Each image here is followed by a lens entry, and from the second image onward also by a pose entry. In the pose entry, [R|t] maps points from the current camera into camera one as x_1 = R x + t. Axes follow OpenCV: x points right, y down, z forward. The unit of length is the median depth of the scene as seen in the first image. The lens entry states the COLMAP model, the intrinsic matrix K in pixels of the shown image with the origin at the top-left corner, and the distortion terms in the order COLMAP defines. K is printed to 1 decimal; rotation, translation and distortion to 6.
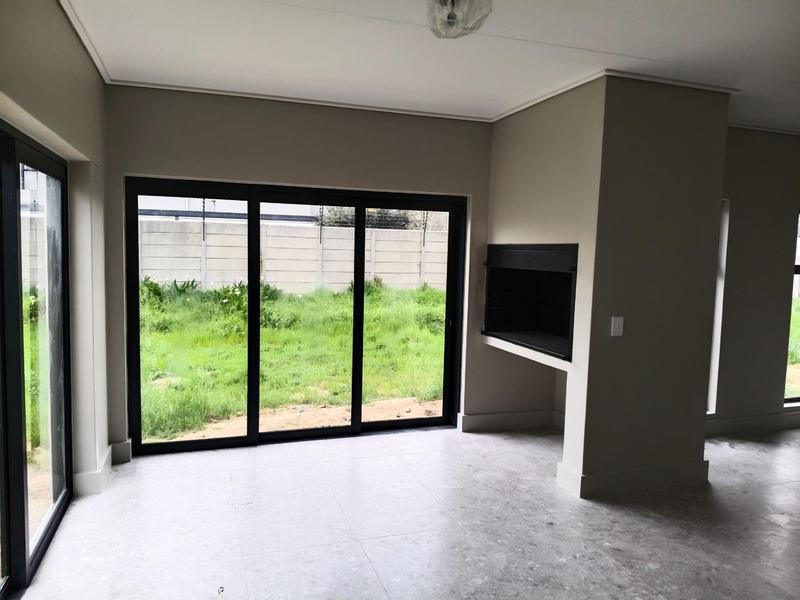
lens RADIAL K [[592.7, 0, 397.2], [0, 592.7, 302.5], [0, 0, 1]] dist [0.011497, -0.045940]
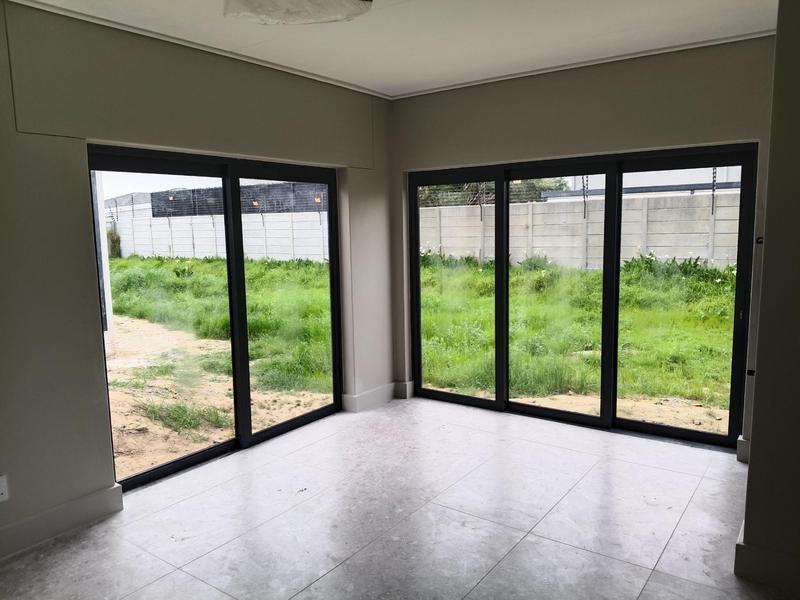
lens RADIAL K [[592.7, 0, 393.9], [0, 592.7, 298.1], [0, 0, 1]] dist [0.011497, -0.045940]
pose [[0.555346, 0.063199, -0.829214, 0.360913], [-0.037732, 0.997996, 0.050793, -0.006633], [0.830763, 0.003081, 0.556618, 0.169670]]
